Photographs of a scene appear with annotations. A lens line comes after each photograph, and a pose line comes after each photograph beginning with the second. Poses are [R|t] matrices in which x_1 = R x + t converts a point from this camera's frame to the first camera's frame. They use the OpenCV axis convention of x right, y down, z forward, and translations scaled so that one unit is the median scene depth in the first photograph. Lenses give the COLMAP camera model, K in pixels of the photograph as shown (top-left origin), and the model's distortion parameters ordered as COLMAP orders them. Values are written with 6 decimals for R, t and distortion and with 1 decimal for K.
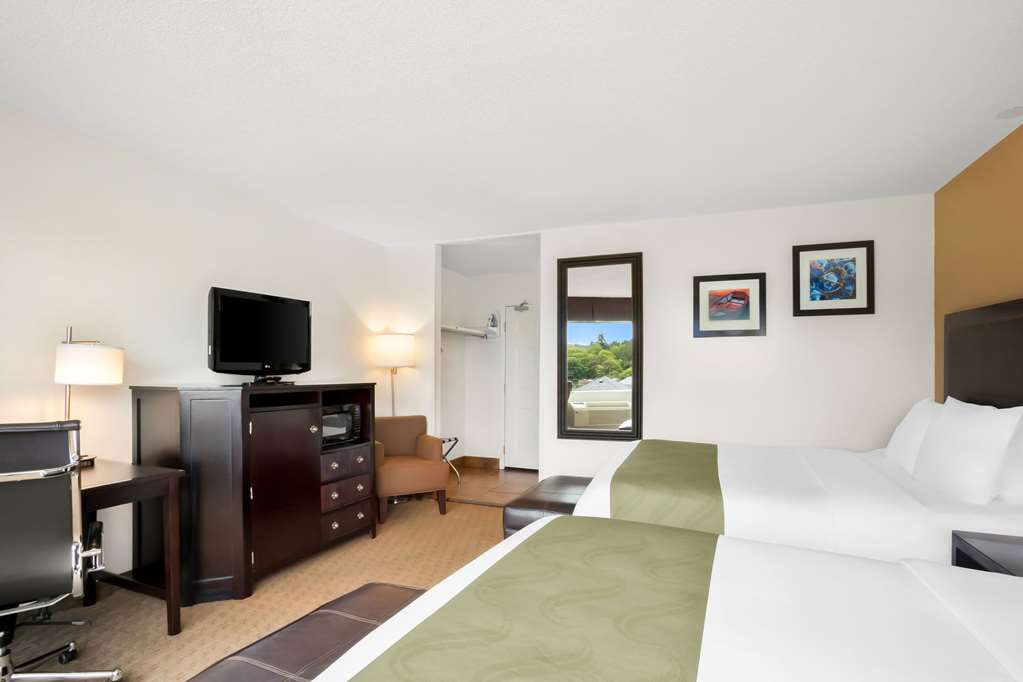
lens RADIAL K [[531.1, 0, 489.8], [0, 531.1, 368.1], [0, 0, 1]] dist [0.002165, 0.000469]
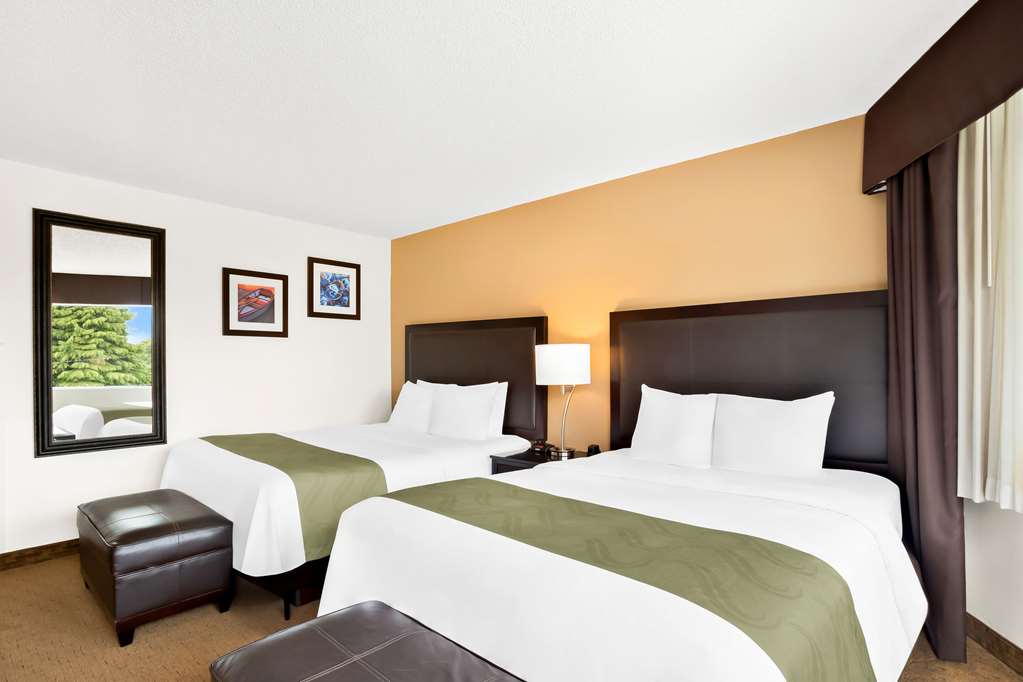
lens RADIAL K [[531.1, 0, 508.4], [0, 531.1, 351.2], [0, 0, 1]] dist [0.002165, 0.000469]
pose [[0.375780, 0.020735, 0.926477, -0.343105], [0.000343, 0.999746, -0.022515, 0.004177], [-0.926709, 0.008779, 0.375678, 0.159853]]
